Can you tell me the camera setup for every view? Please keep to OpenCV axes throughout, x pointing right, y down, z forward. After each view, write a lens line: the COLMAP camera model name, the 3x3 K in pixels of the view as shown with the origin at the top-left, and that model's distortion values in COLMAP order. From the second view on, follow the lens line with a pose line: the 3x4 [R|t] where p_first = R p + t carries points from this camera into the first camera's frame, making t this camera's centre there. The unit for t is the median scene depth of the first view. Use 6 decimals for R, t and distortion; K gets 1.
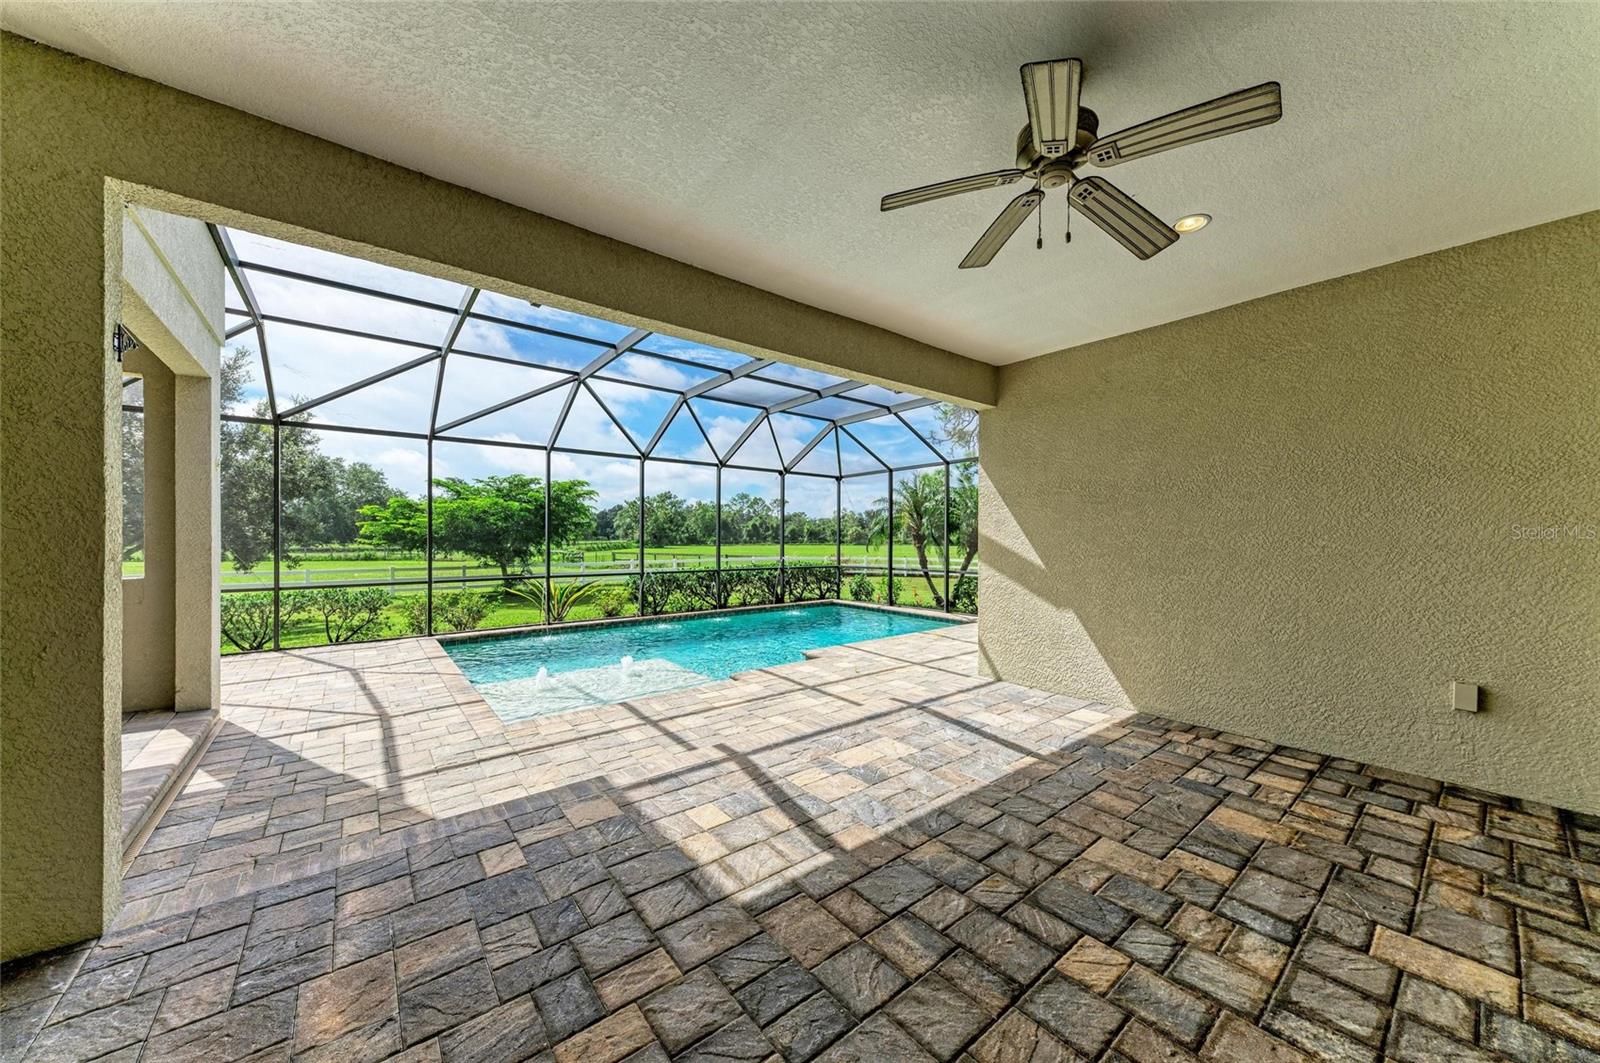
lens RADIAL K [[561.1, 0, 797.1], [0, 561.1, 534.2], [0, 0, 1]] dist [0.016694, -0.007777]
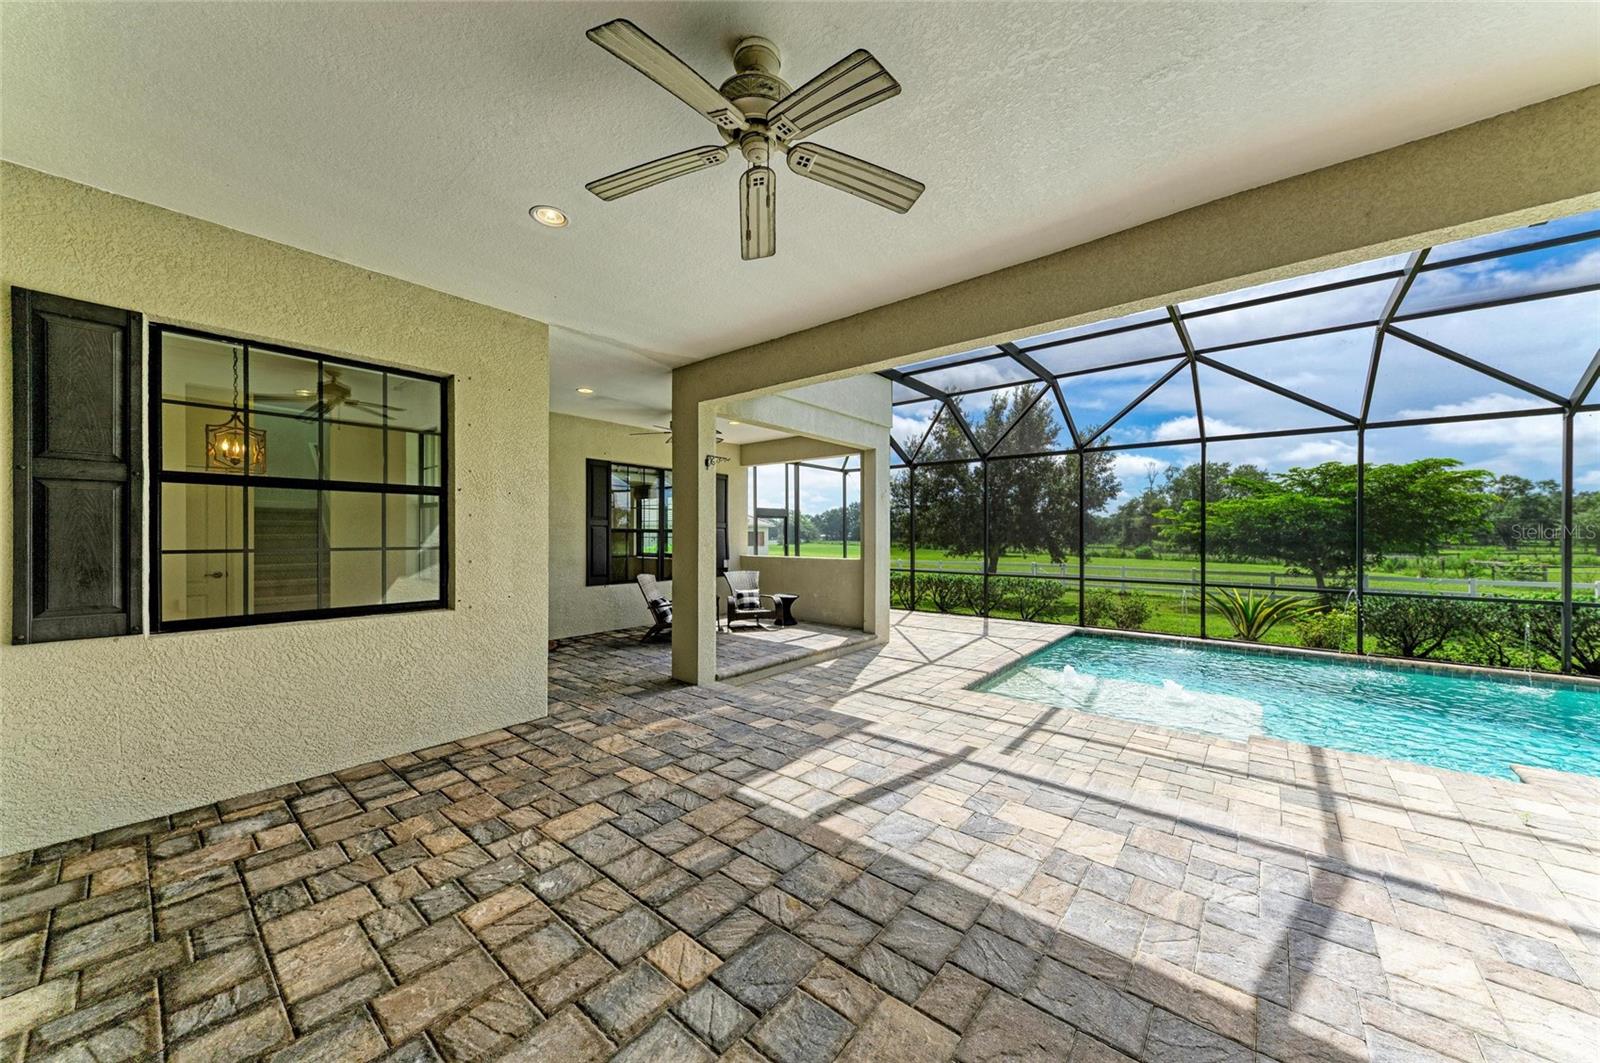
lens RADIAL K [[561.1, 0, 797.1], [0, 561.1, 534.2], [0, 0, 1]] dist [0.016694, -0.007777]
pose [[0.188328, -0.003390, -0.982100, 0.841581], [-0.001243, 0.999992, -0.003691, 0.000602], [0.982105, 0.001916, 0.188322, 0.544367]]
